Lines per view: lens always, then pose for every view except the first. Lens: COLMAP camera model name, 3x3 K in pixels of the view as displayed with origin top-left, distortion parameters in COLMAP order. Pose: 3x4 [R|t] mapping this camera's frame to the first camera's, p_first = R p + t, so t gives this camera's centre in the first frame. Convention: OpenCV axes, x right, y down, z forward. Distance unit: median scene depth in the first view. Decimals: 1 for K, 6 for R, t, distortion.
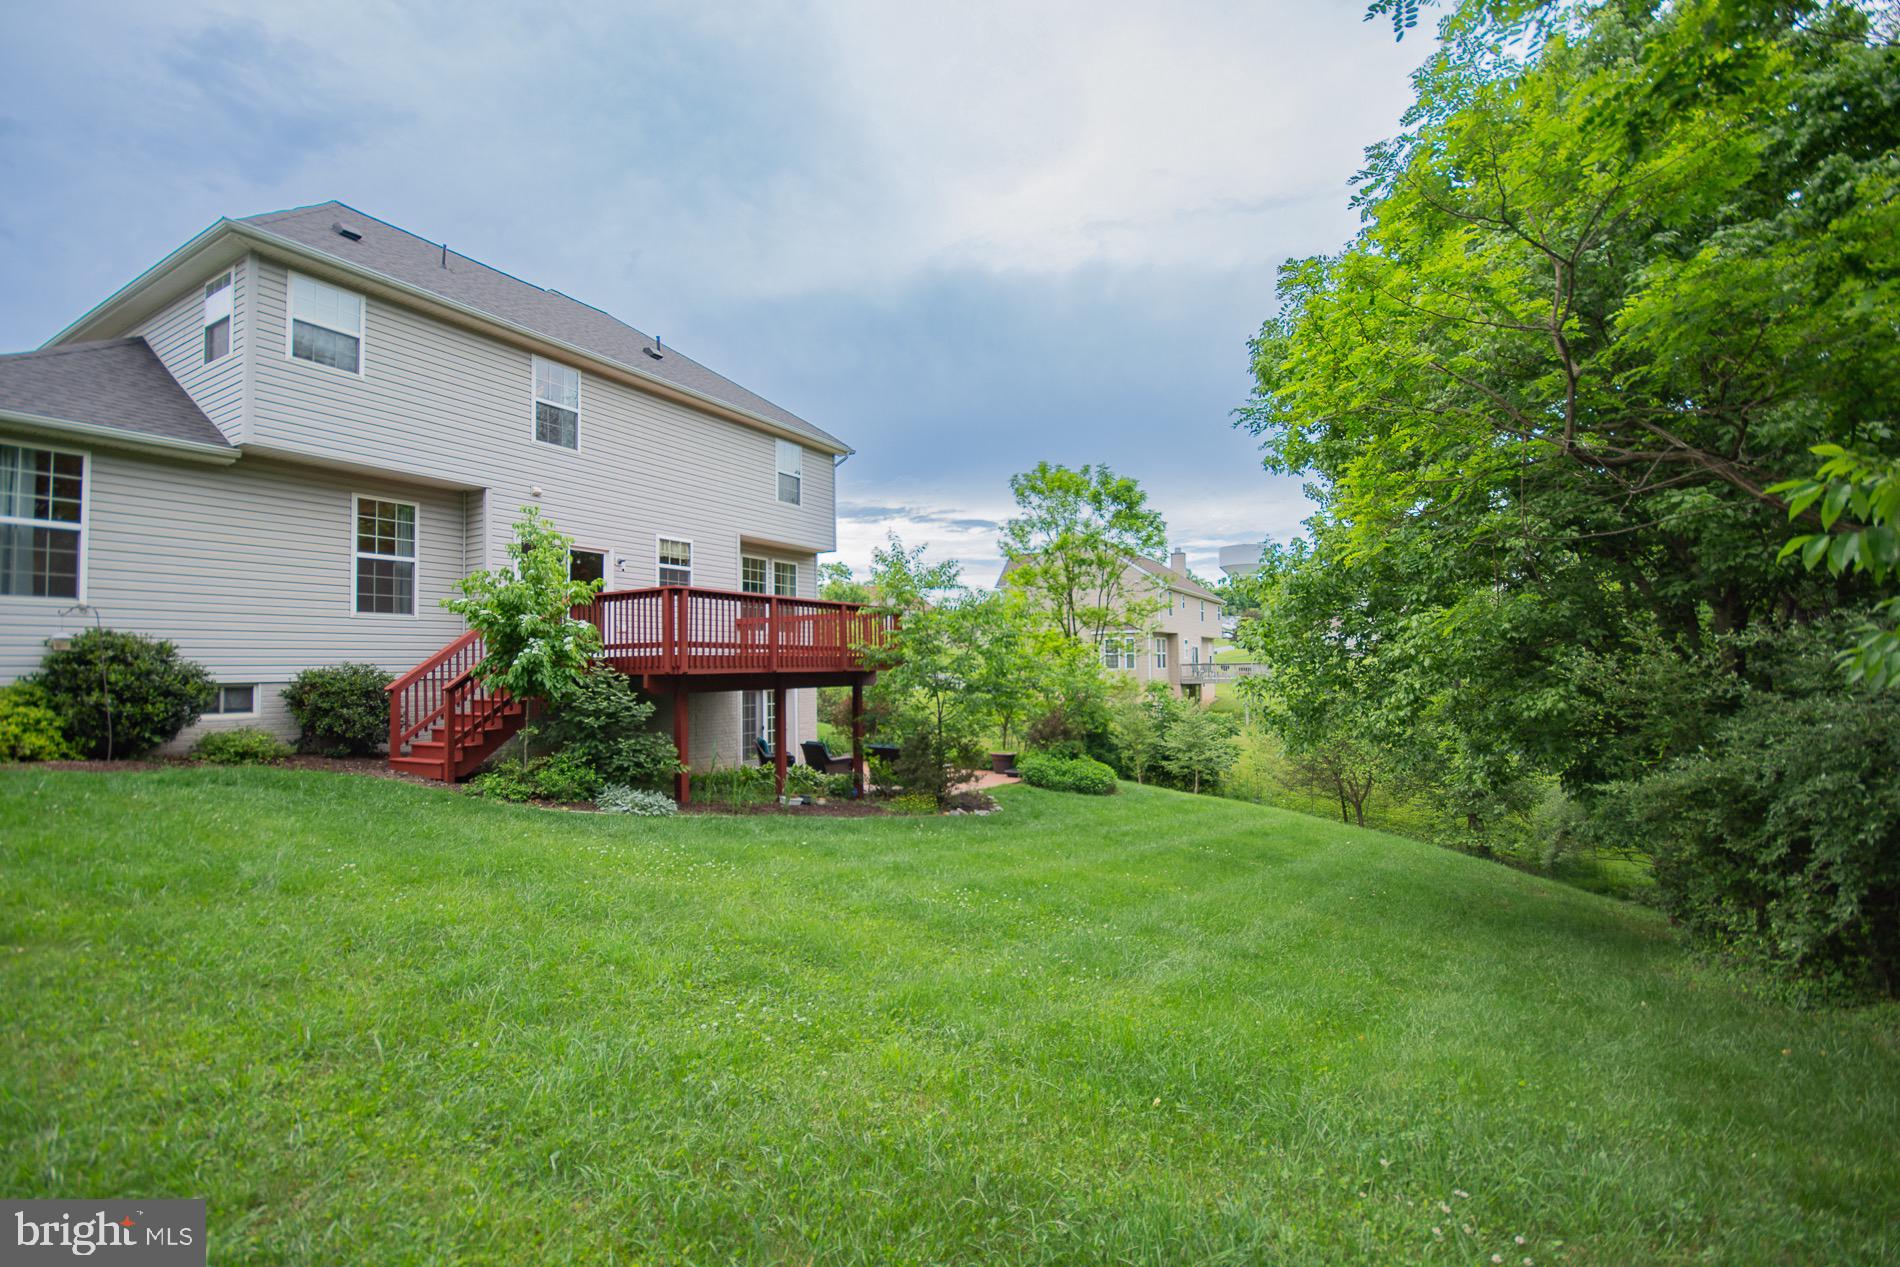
lens RADIAL K [[828.5, 0, 943.7], [0, 828.5, 638.1], [0, 0, 1]] dist [-0.001743, -0.000360]
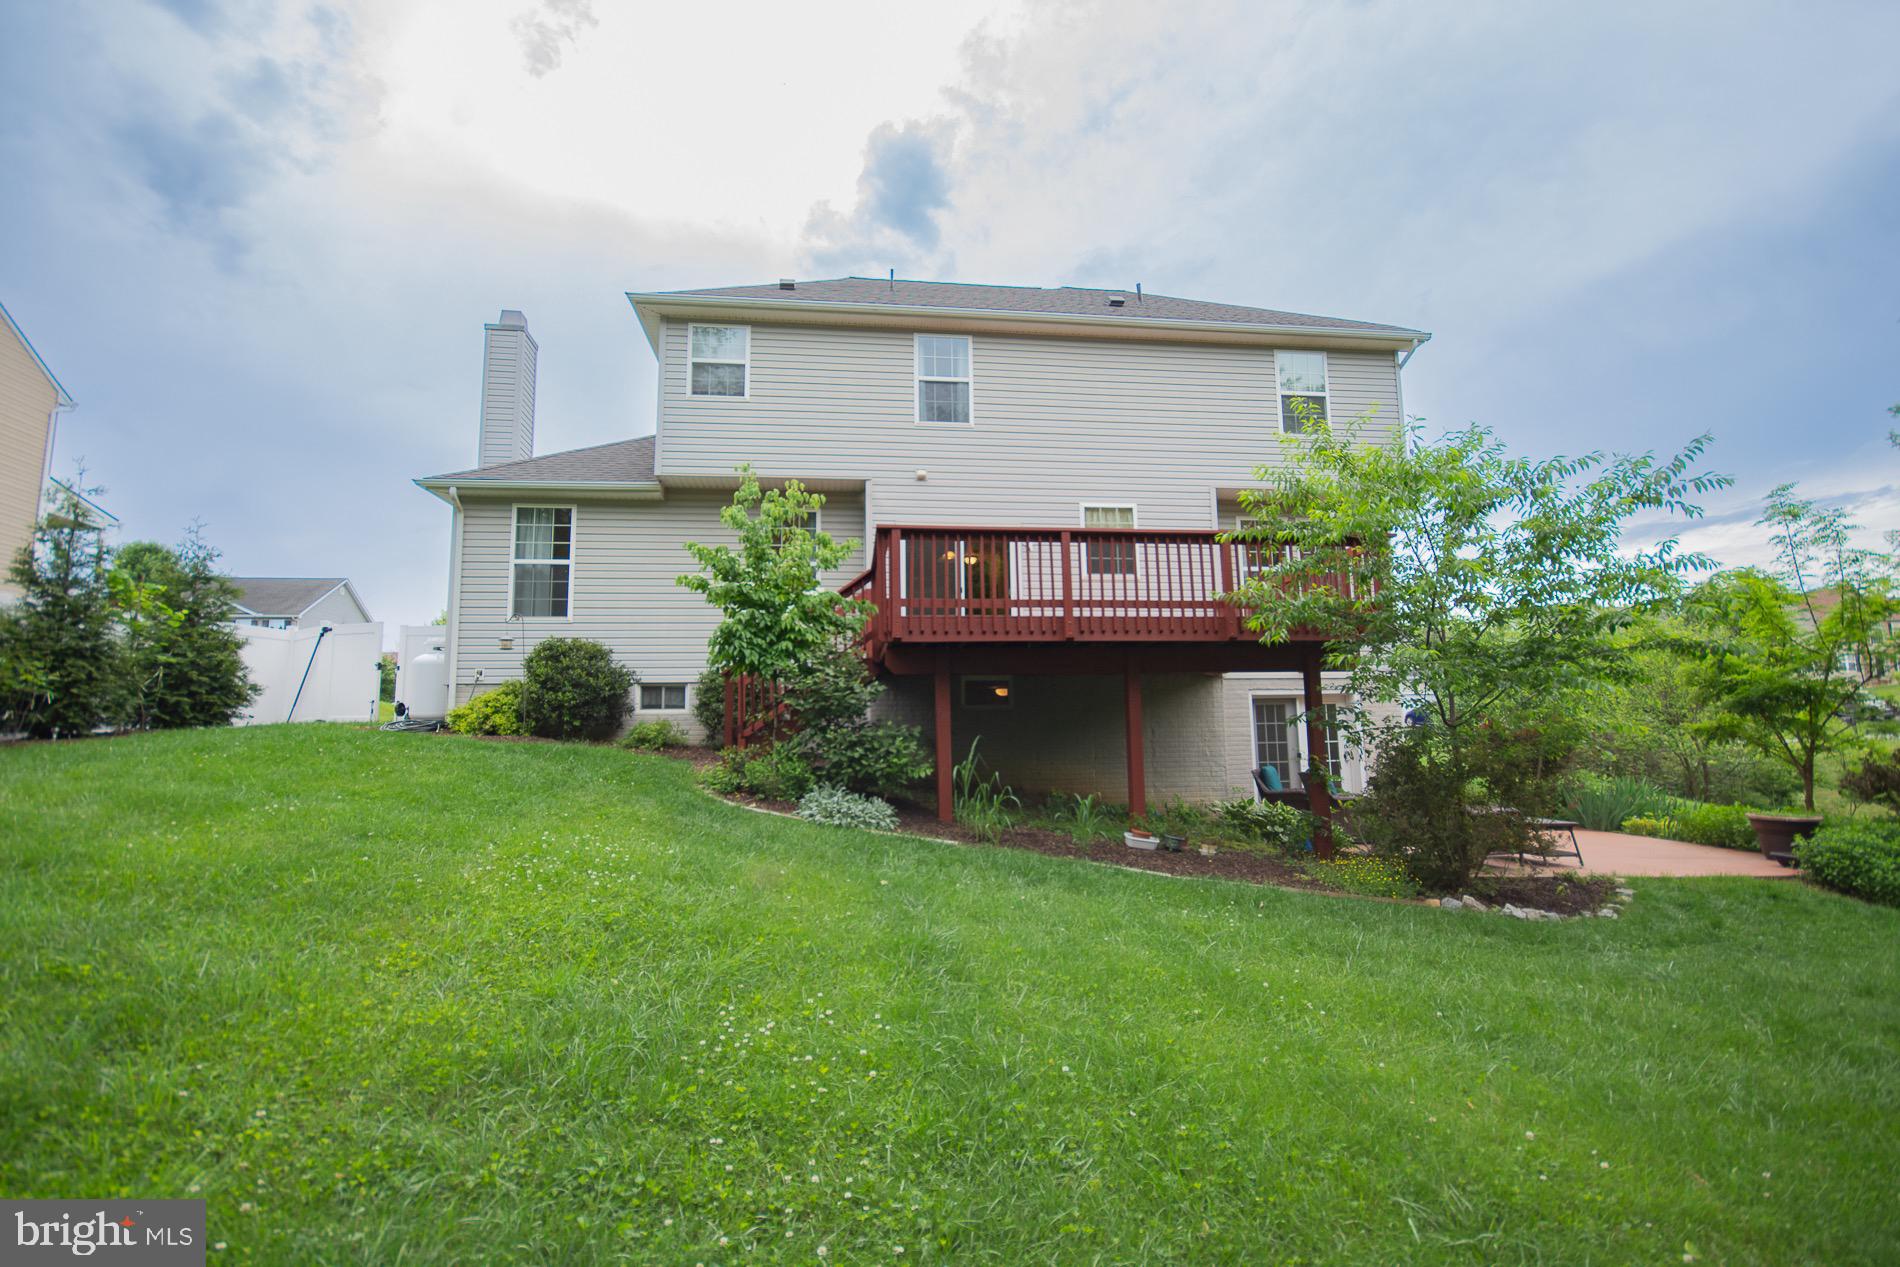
lens RADIAL K [[847.9, 0, 950.0], [0, 847.9, 633.5], [0, 0, 1]] dist [0.000818, -0.000144]
pose [[0.612406, -0.097095, -0.784558, 0.267897], [0.038473, 0.994913, -0.093097, 0.092742], [0.789606, 0.026829, 0.613027, 0.483134]]
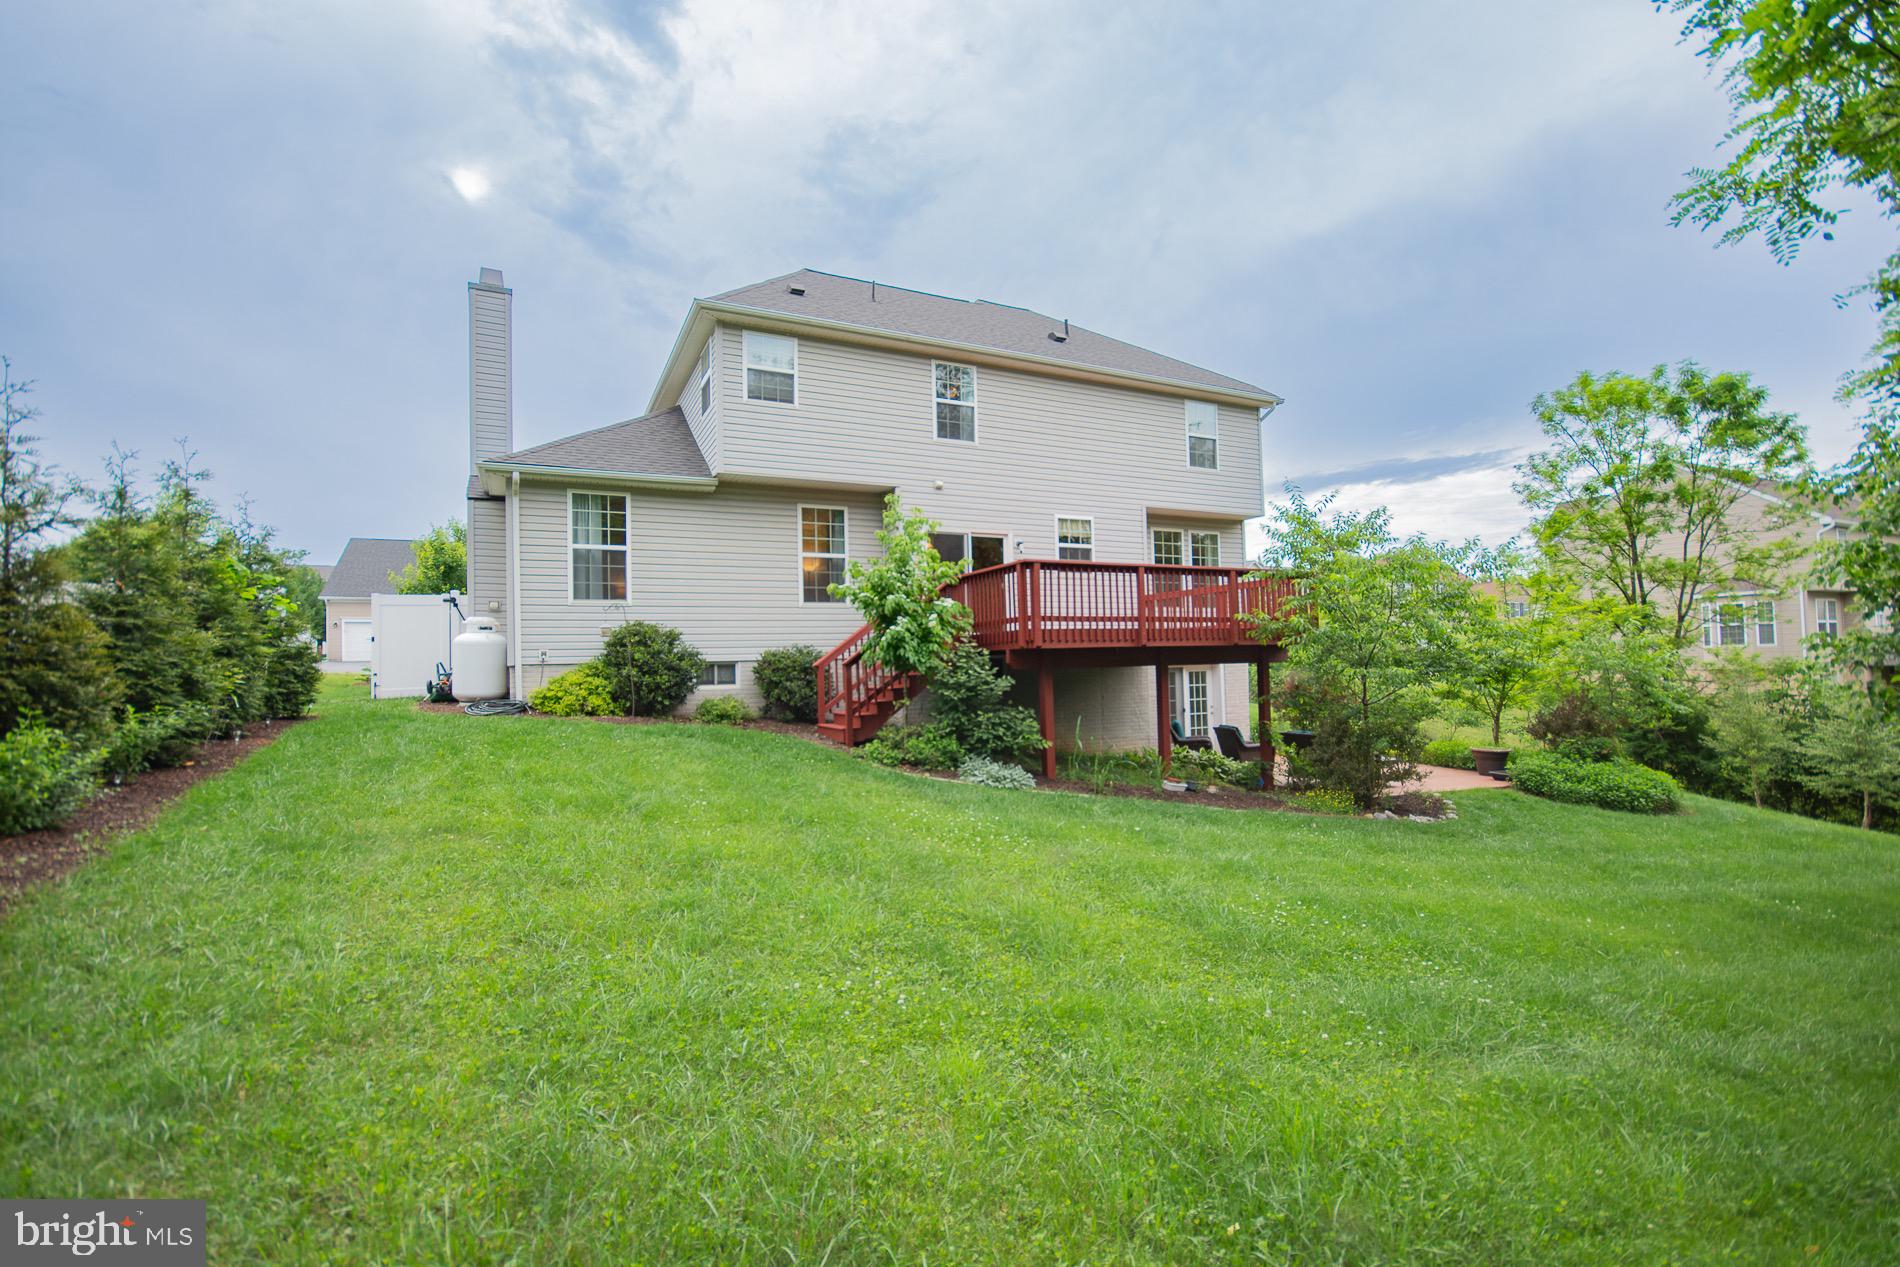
lens RADIAL K [[839.7, 0, 950.0], [0, 839.7, 633.5], [0, 0, 1]] dist [0.001344, 0.000204]
pose [[0.837216, -0.027398, -0.546186, 0.125579], [0.032585, 0.999469, -0.000188, 0.019190], [0.545901, -0.017640, 0.837664, 0.086519]]
